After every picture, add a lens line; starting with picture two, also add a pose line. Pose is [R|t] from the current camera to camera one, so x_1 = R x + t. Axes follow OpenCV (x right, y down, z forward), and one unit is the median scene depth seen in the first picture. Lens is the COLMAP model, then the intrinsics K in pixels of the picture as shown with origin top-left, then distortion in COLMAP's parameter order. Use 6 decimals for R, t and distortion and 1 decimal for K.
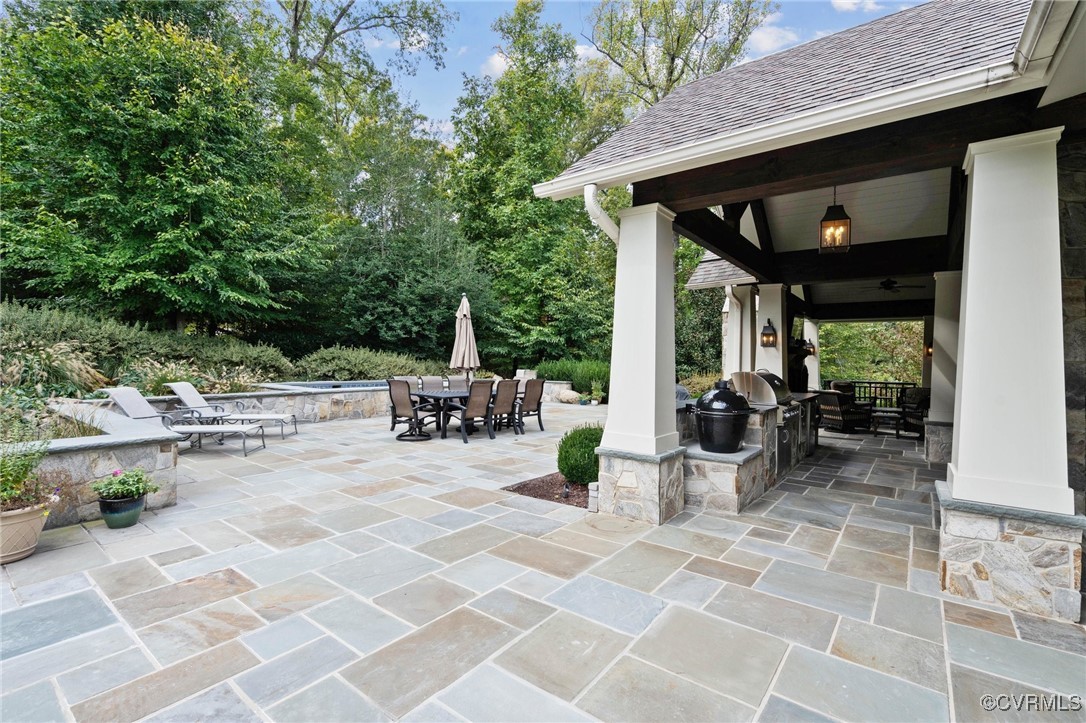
lens RADIAL K [[495.4, 0, 541.8], [0, 495.4, 361.3], [0, 0, 1]] dist [0.001808, -0.001054]
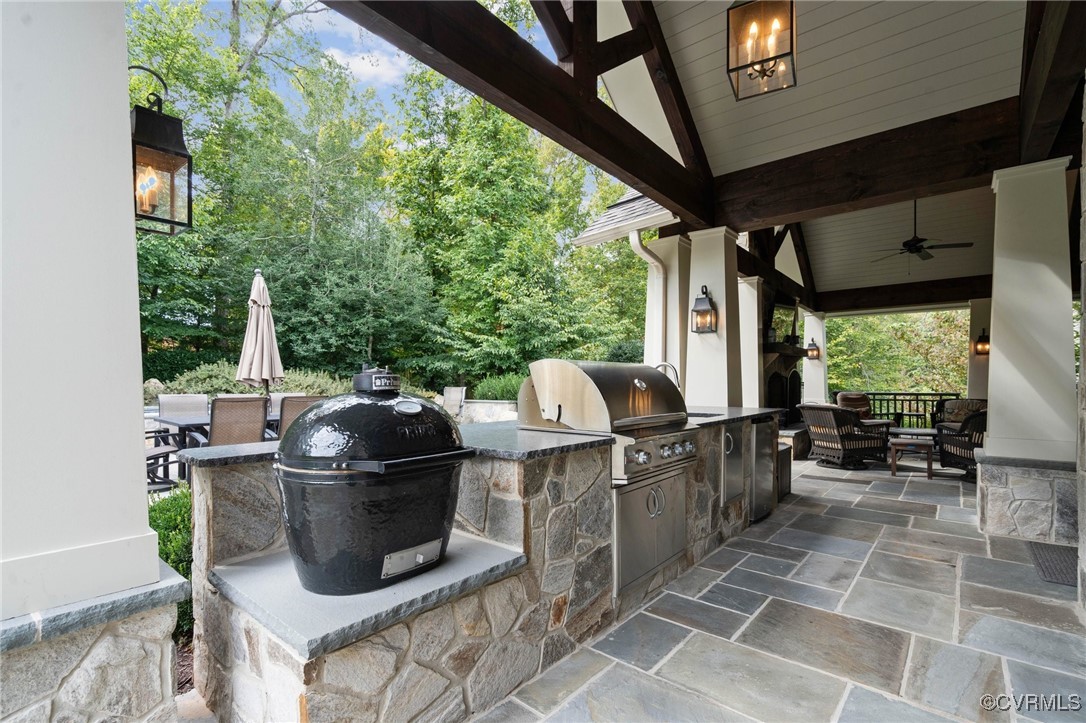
lens RADIAL K [[495.4, 0, 540.2], [0, 495.4, 391.9], [0, 0, 1]] dist [0.001808, -0.001054]
pose [[0.998296, -0.018918, -0.055205, 0.166617], [0.019811, 0.999681, 0.015672, 0.017160], [0.054891, -0.016739, 0.998352, 0.221111]]
